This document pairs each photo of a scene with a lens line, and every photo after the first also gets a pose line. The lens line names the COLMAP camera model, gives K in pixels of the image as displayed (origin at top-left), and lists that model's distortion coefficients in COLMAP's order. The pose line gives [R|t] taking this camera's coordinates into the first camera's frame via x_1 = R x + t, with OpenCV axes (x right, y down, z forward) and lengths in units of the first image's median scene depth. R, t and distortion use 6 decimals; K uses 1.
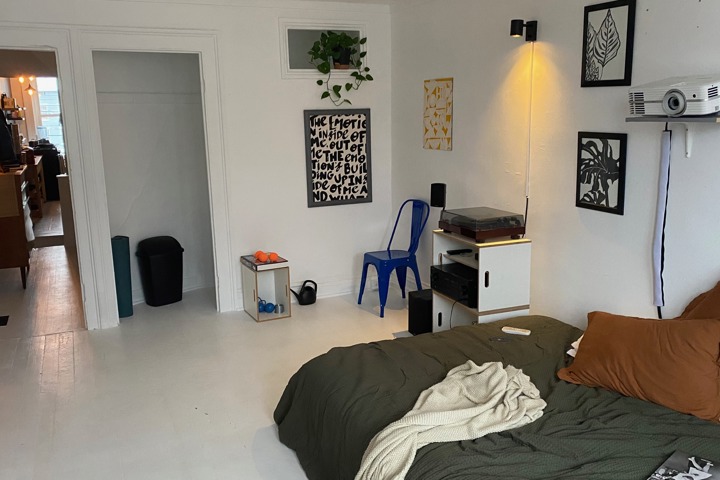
lens RADIAL K [[662.1, 0, 361.5], [0, 662.1, 239.0], [0, 0, 1]] dist [-0.018829, -0.009656]
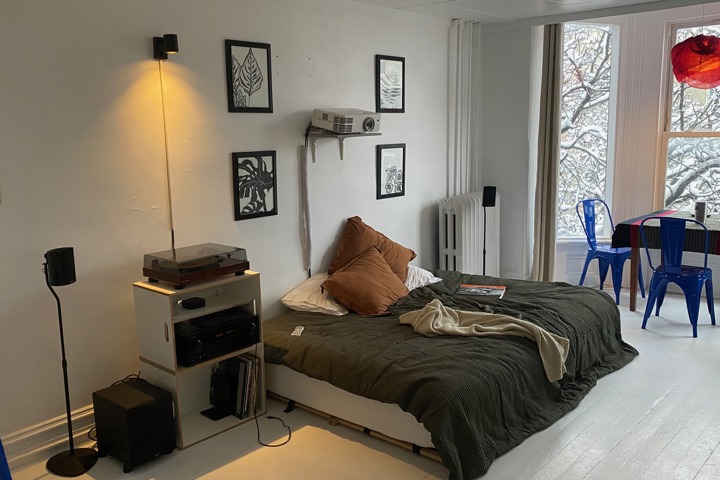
lens RADIAL K [[662.1, 0, 360.1], [0, 662.1, 240.2], [0, 0, 1]] dist [-0.018829, -0.009656]
pose [[-0.410089, -0.150612, 0.899524, -0.796960], [0.189752, 0.950600, 0.245671, -0.264348], [-0.892088, 0.271434, -0.361251, 1.297751]]
